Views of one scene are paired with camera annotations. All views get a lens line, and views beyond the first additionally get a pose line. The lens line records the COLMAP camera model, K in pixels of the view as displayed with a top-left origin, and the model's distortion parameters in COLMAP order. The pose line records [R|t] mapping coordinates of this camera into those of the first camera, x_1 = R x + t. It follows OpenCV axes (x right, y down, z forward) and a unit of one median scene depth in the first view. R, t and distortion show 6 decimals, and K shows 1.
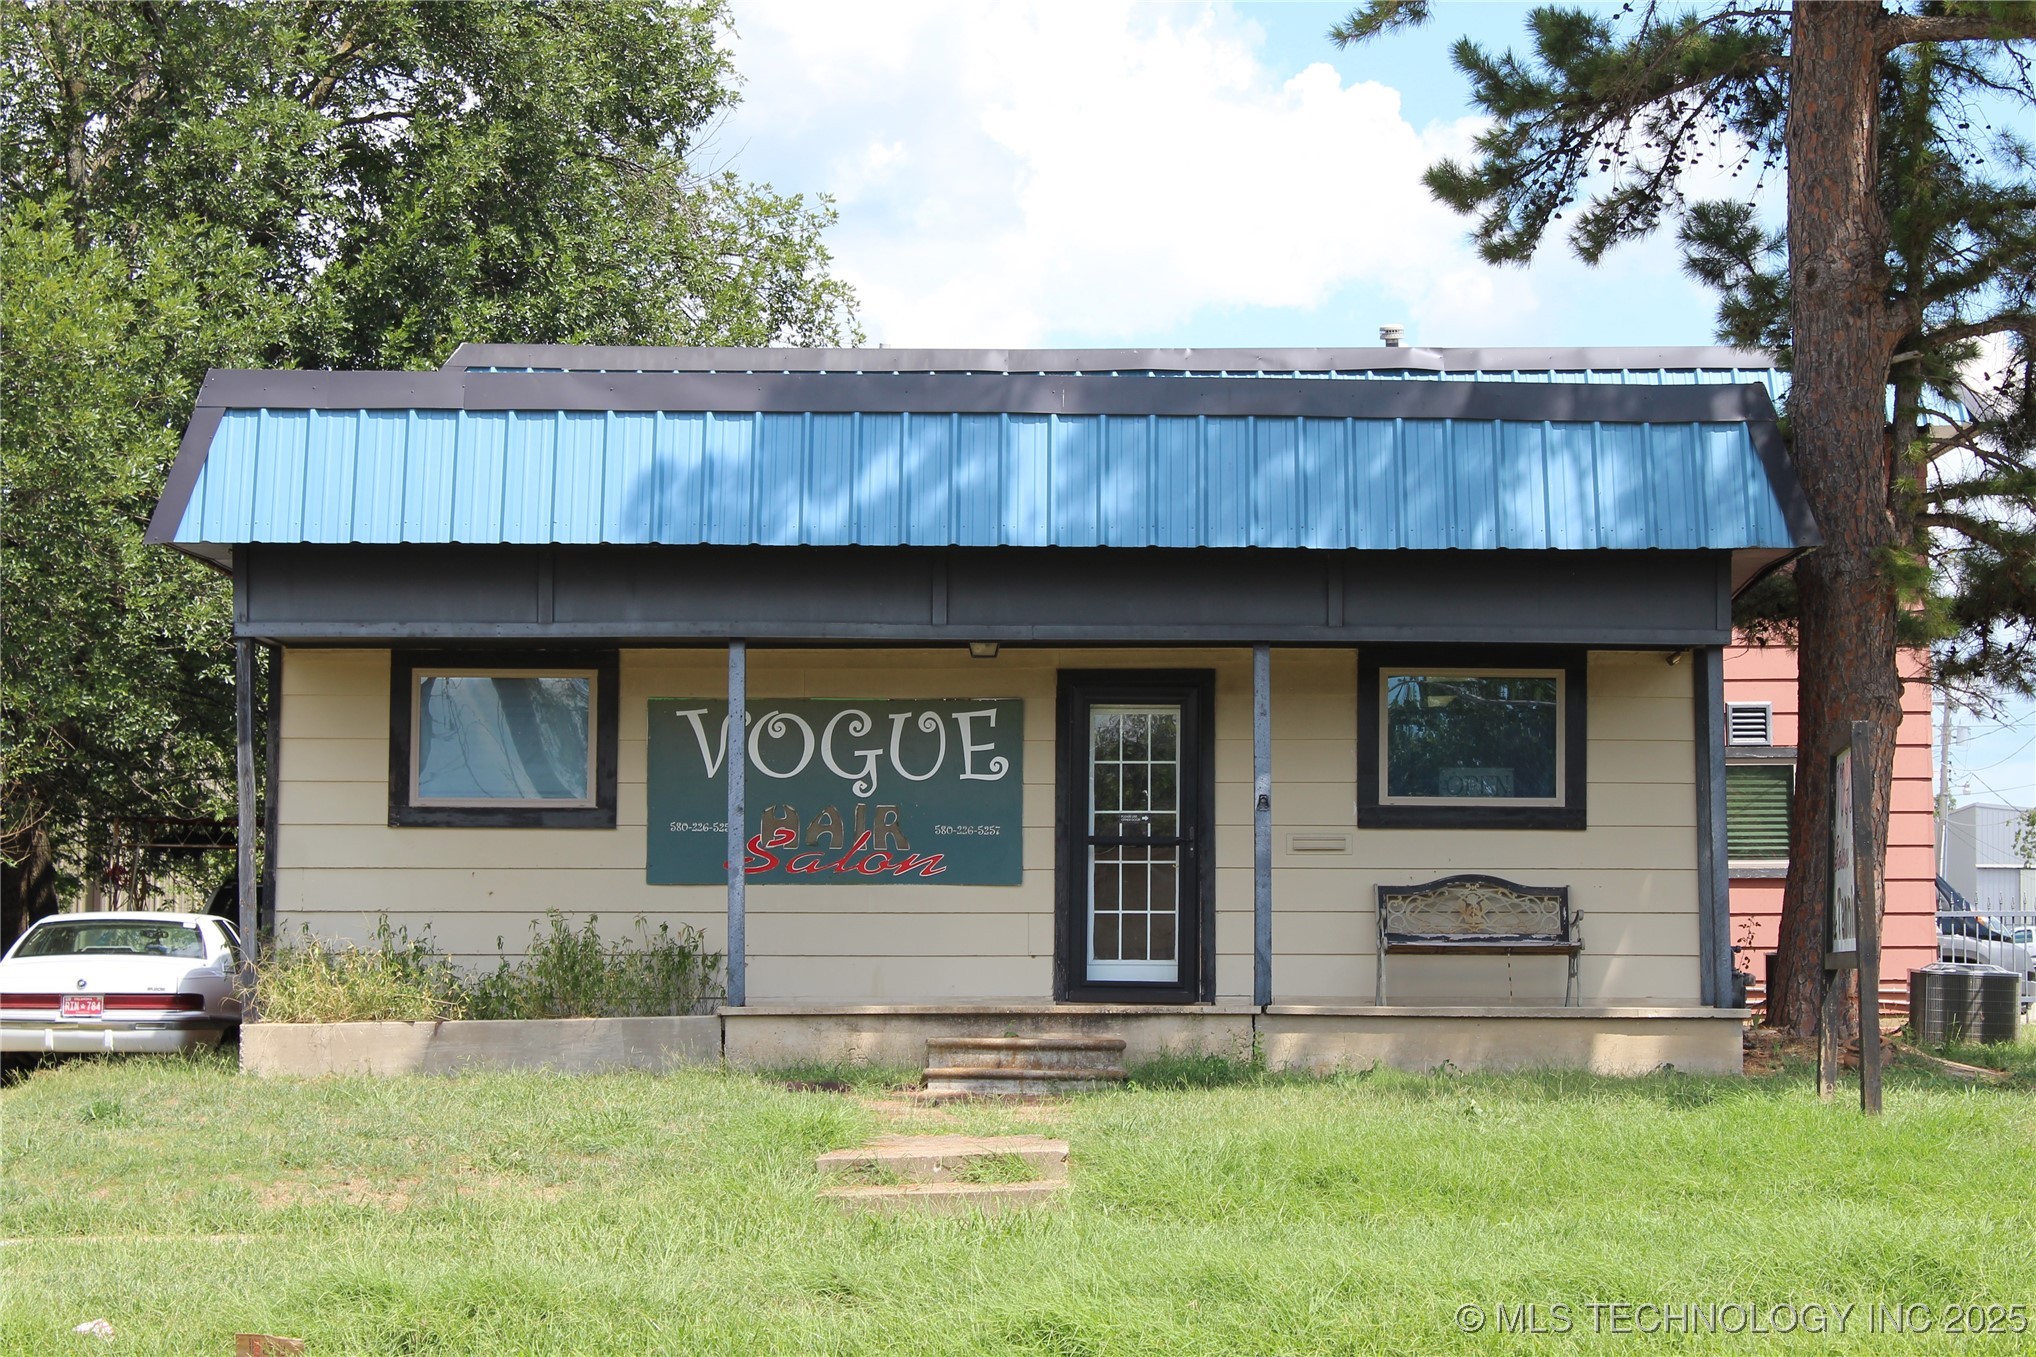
lens RADIAL K [[2953.6, 0, 1024.8], [0, 2953.6, 684.1], [0, 0, 1]] dist [0.001915, 0.000000]
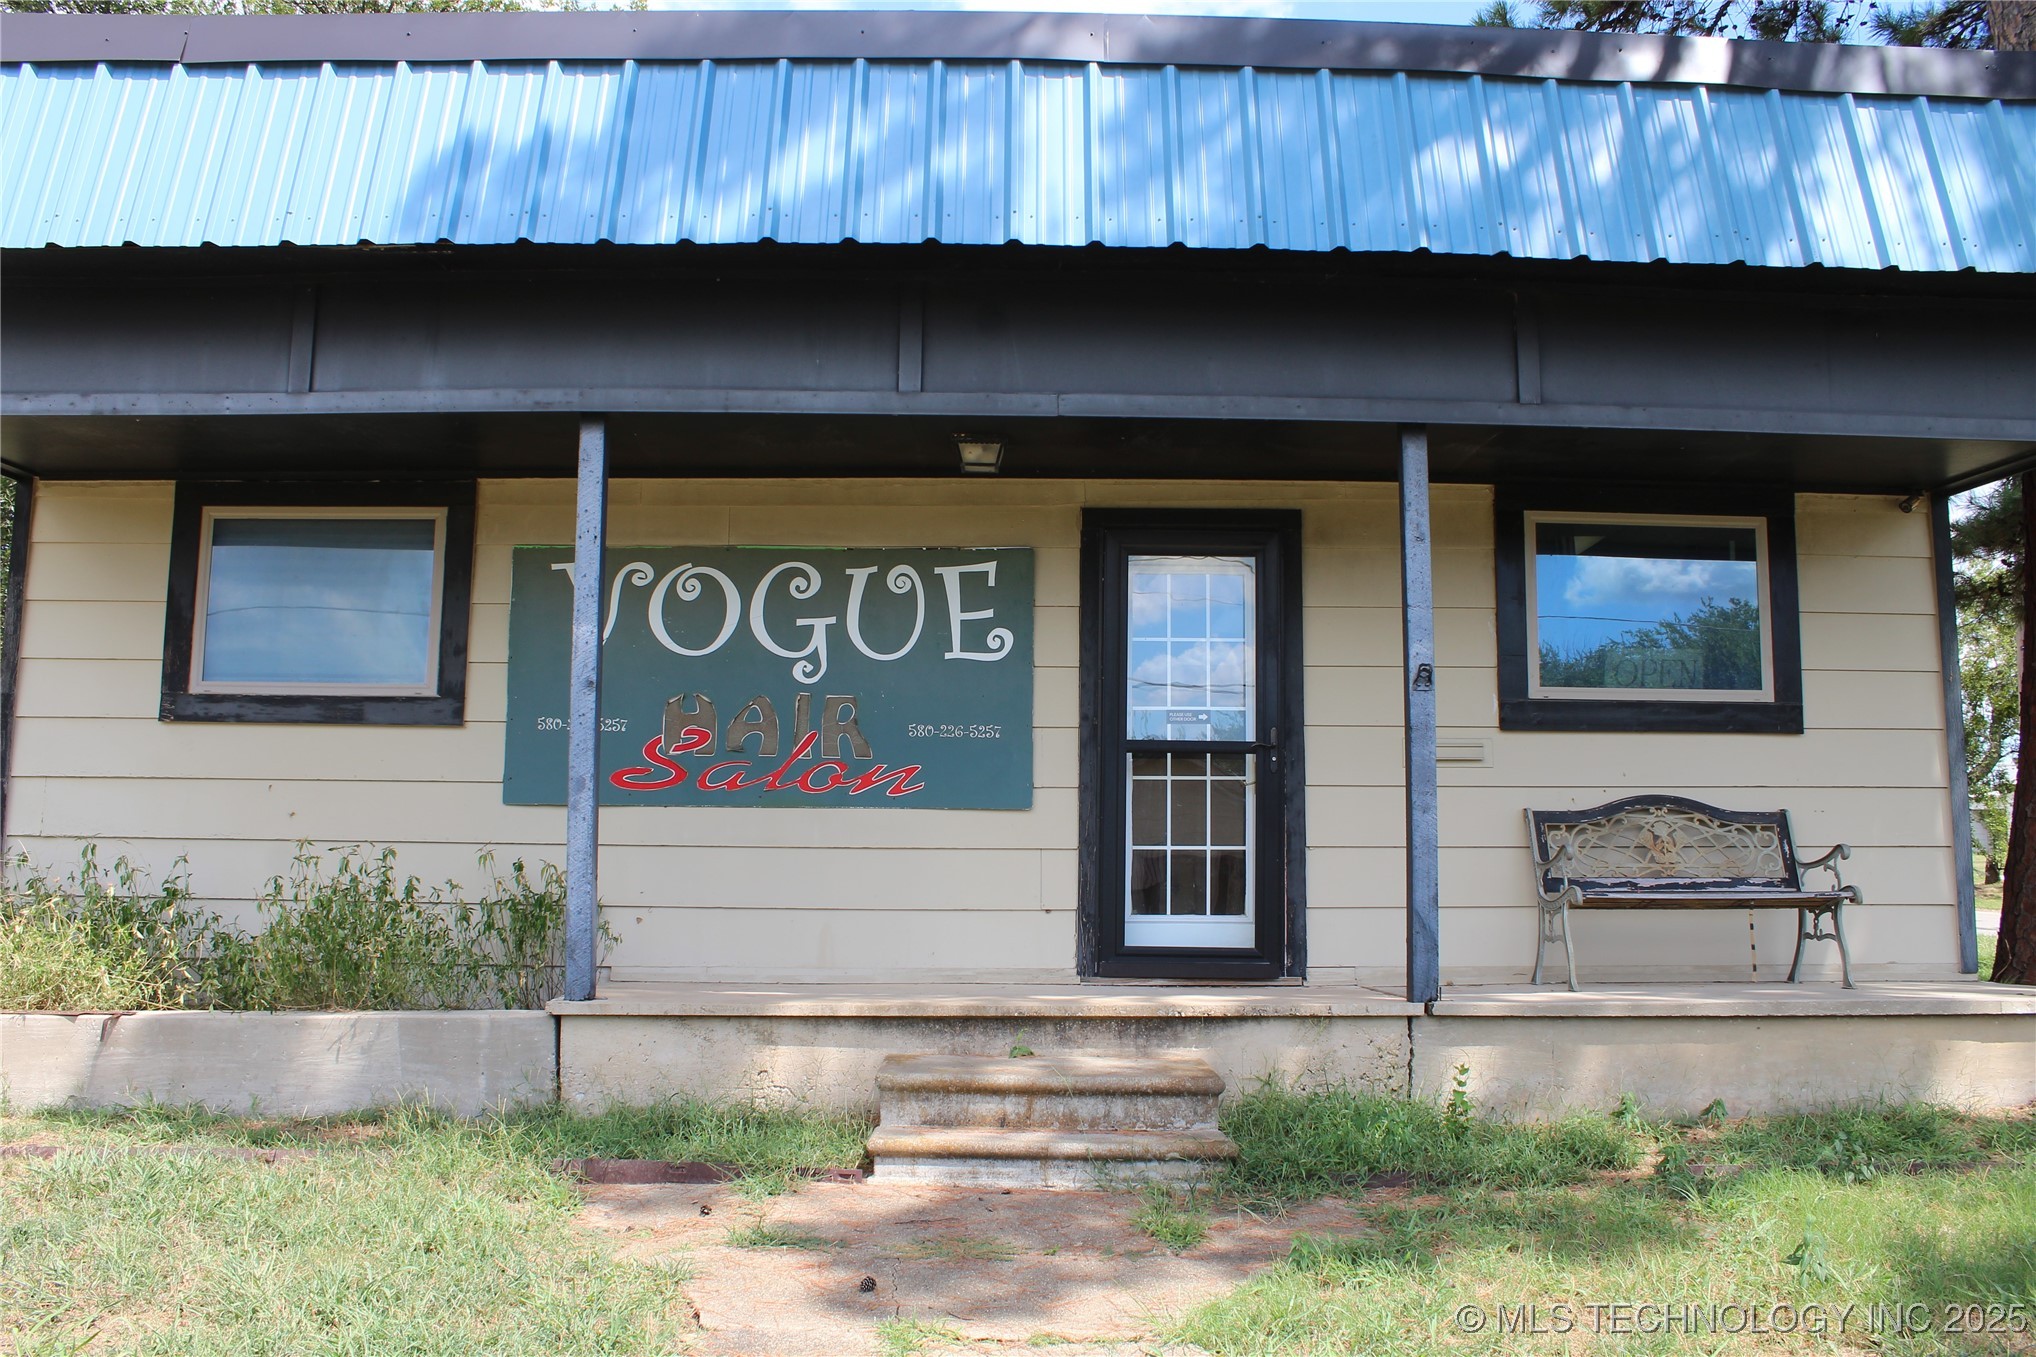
lens RADIAL K [[1702.4, 0, 1018.0], [0, 1702.4, 666.3], [0, 0, 1]] dist [-0.126165, 0.069049]
pose [[0.999941, 0.005095, 0.009582, -0.008359], [-0.004909, 0.999800, -0.019397, 0.042017], [-0.009679, 0.019349, 0.999766, 0.597036]]
